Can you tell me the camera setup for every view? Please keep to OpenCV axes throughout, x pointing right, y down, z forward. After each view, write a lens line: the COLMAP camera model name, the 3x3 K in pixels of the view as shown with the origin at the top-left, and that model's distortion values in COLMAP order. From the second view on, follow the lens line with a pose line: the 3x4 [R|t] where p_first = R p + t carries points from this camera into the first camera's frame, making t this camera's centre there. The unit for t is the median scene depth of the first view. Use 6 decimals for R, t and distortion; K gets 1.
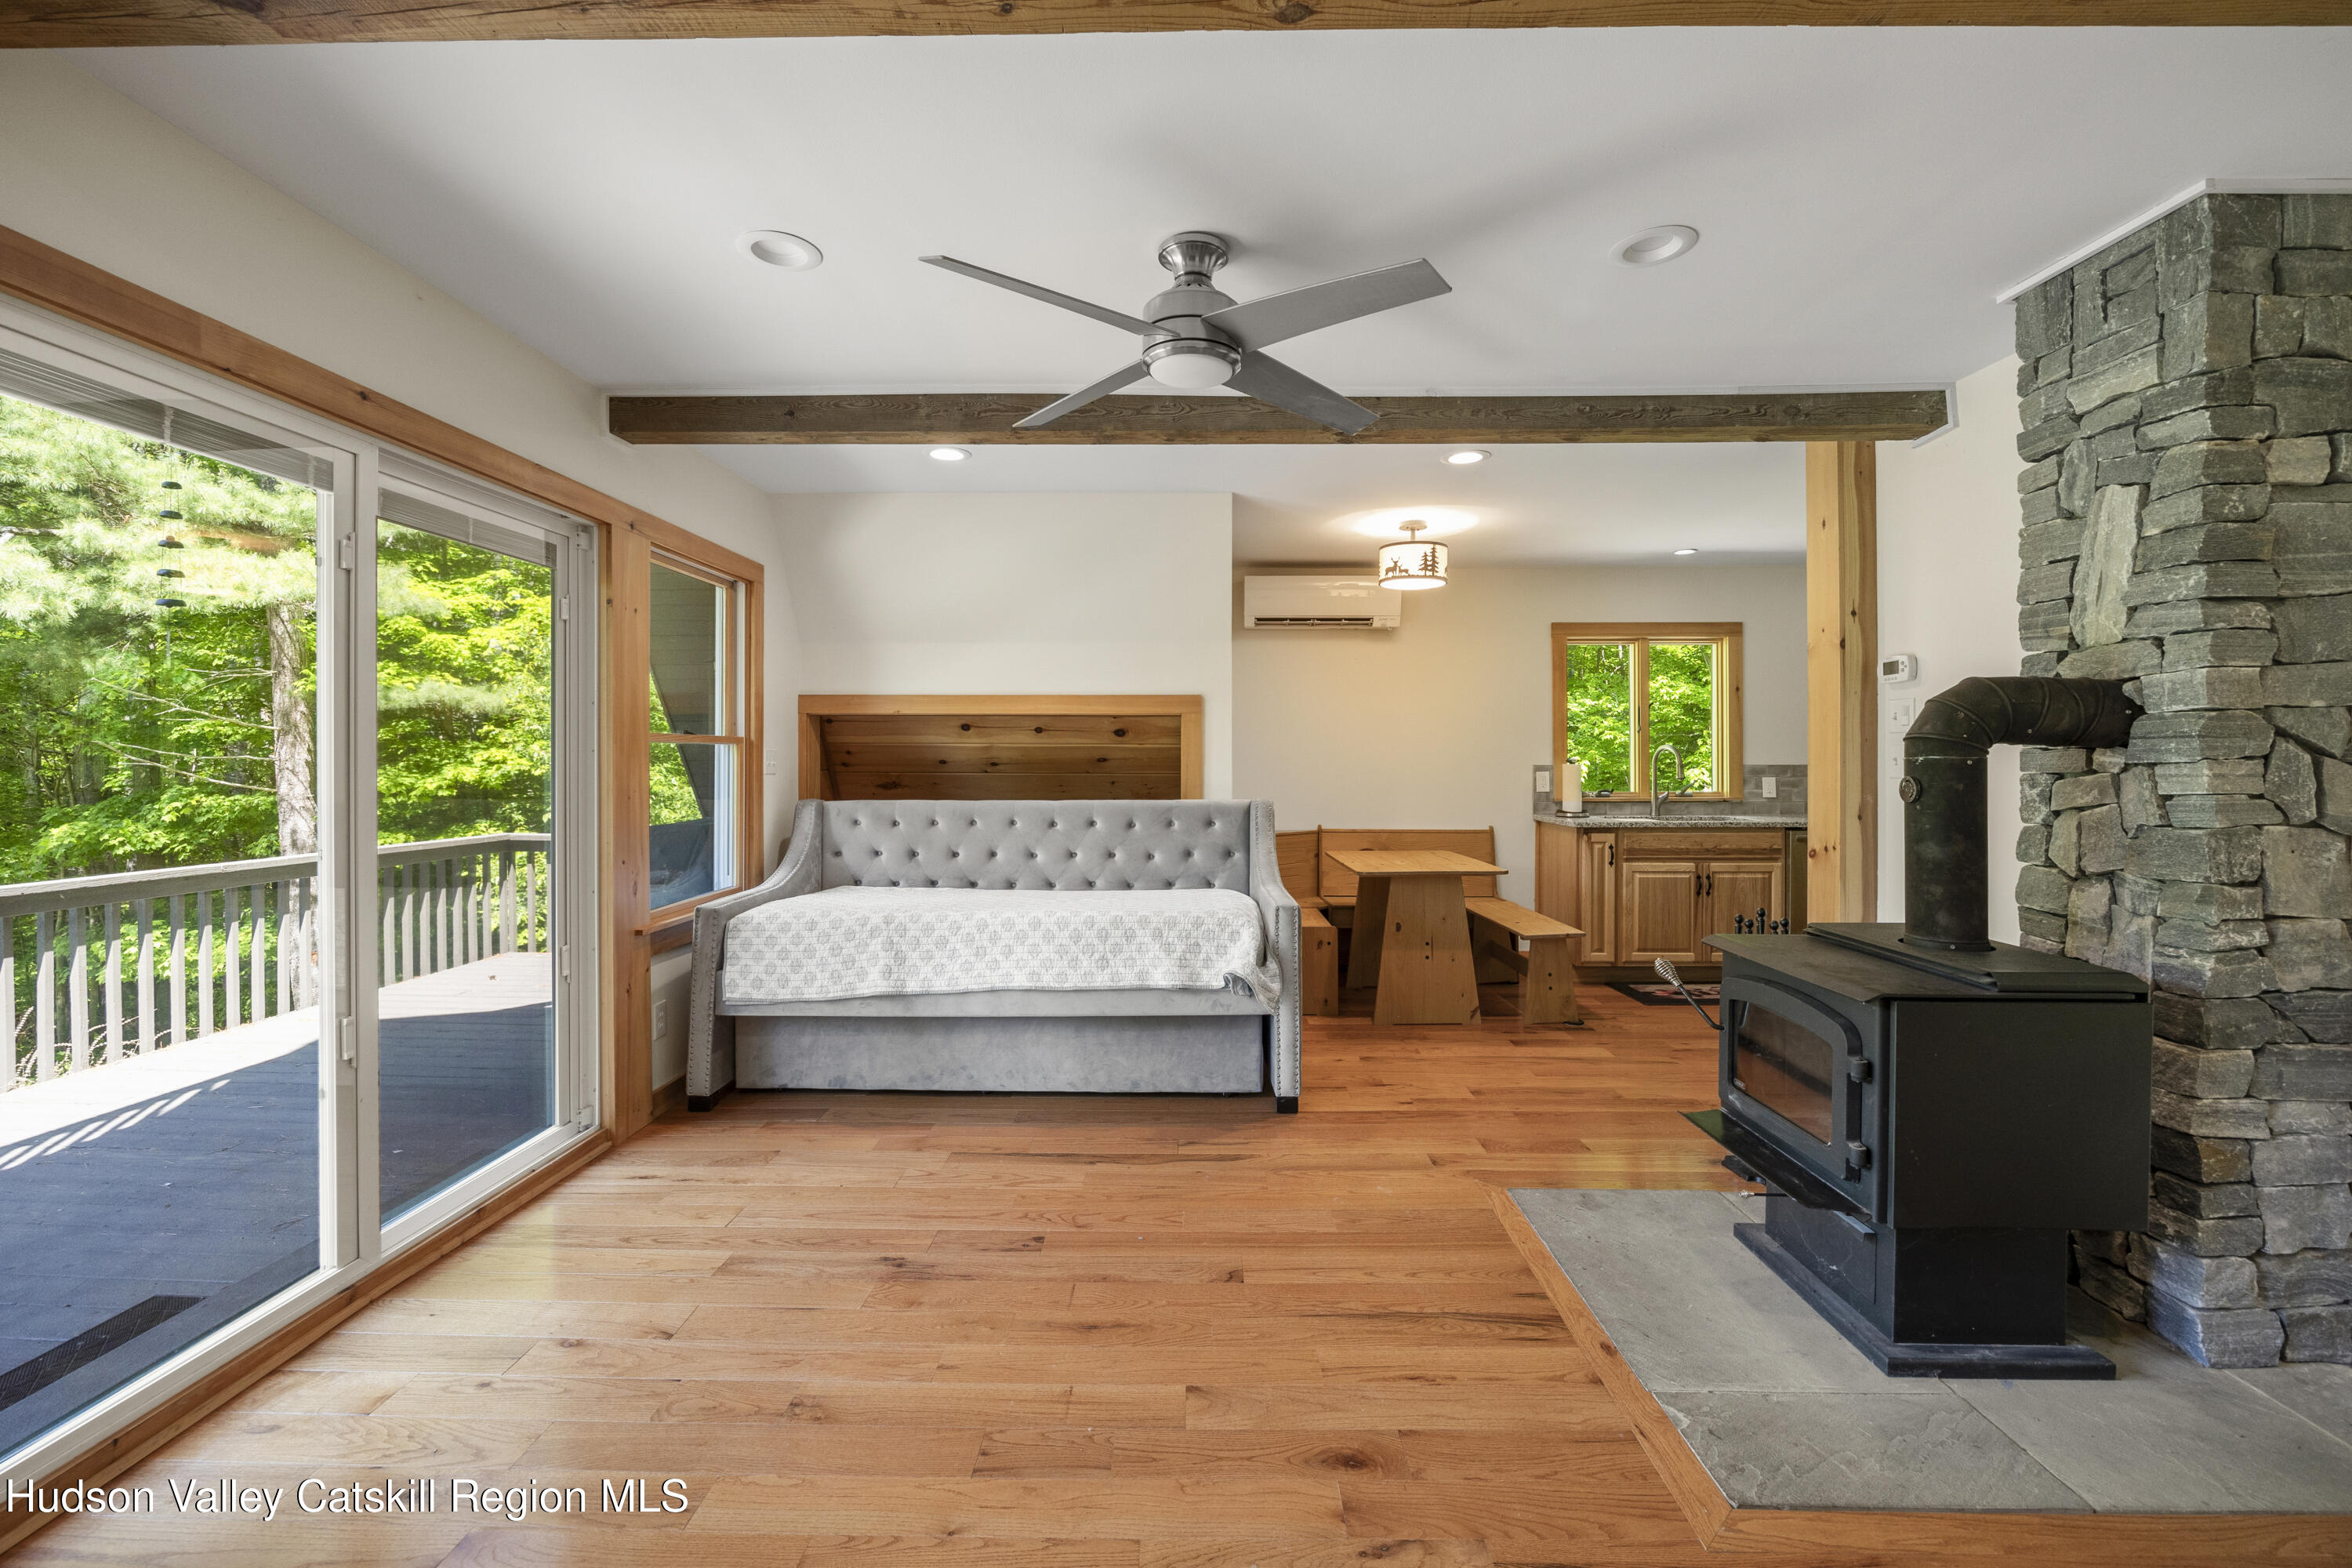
lens RADIAL K [[978.3, 0, 1185.5], [0, 978.3, 761.9], [0, 0, 1]] dist [-0.017194, 0.000640]
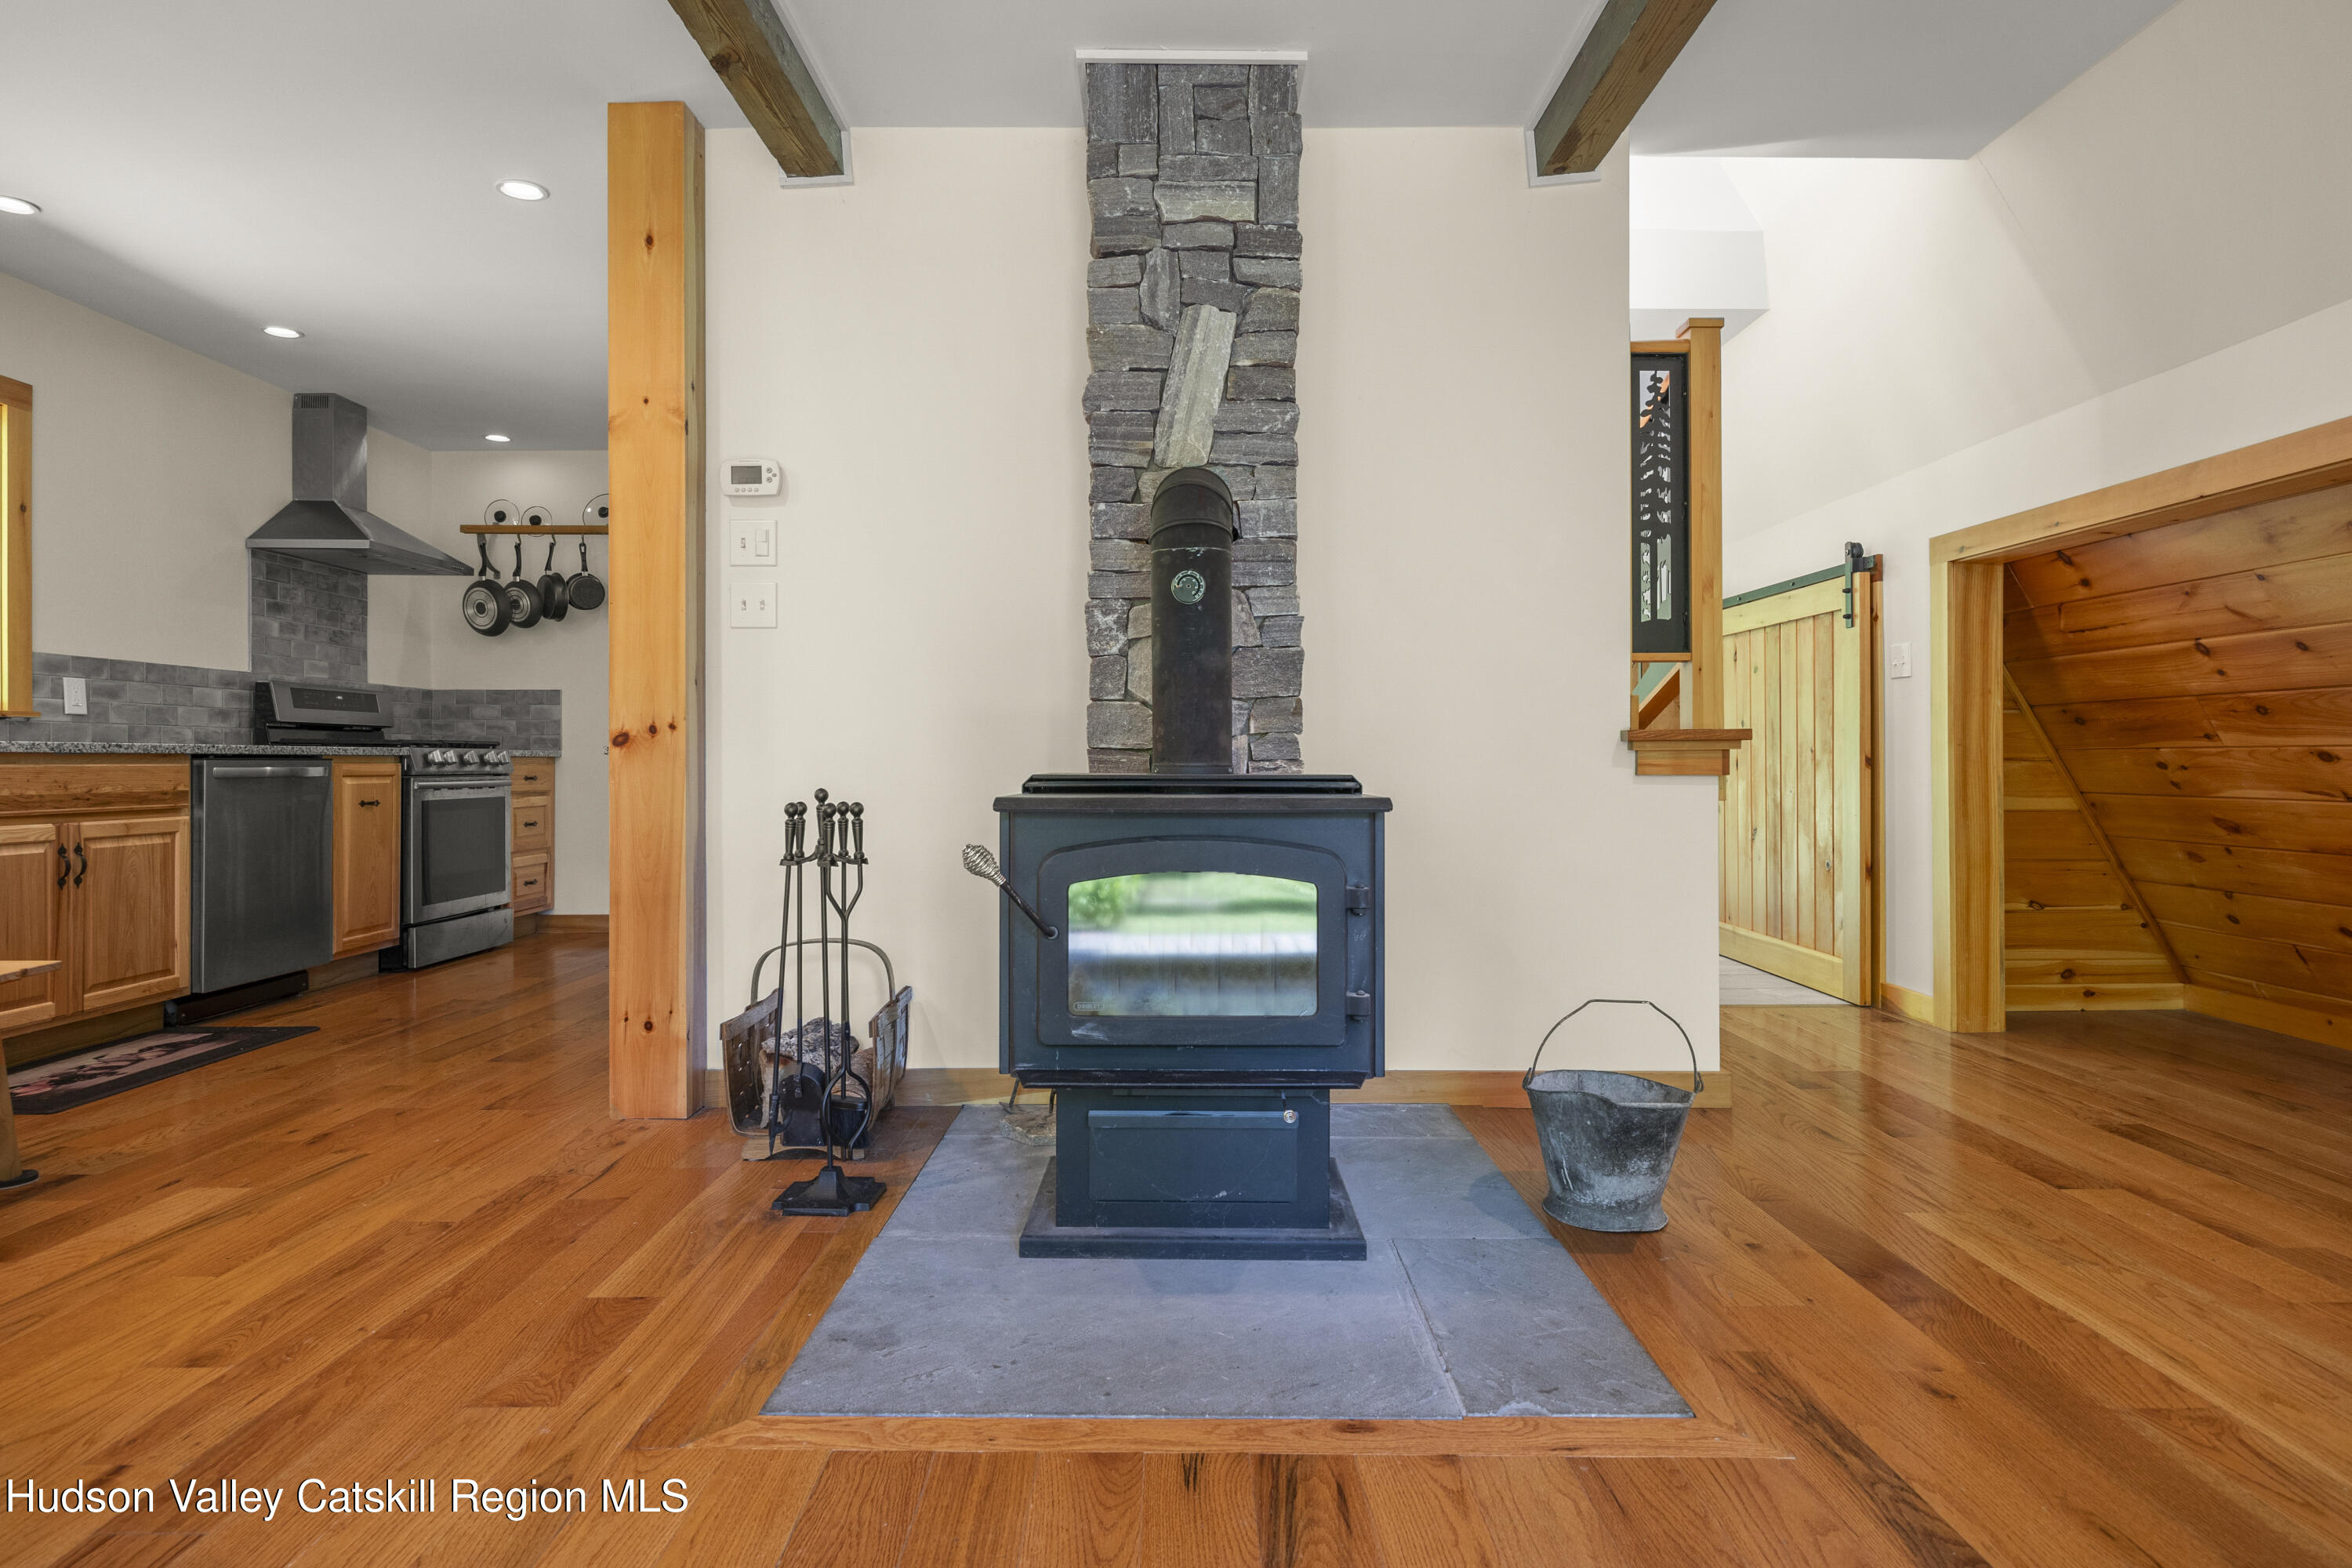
lens RADIAL K [[1237.6, 0, 1180.8], [0, 1237.6, 753.8], [0, 0, 1]] dist [-0.005989, -0.000030]
pose [[-0.010847, 0.003917, 0.999934, -0.288129], [0.003599, 0.999986, -0.003878, 0.167368], [-0.999935, 0.003557, -0.010860, 0.976913]]
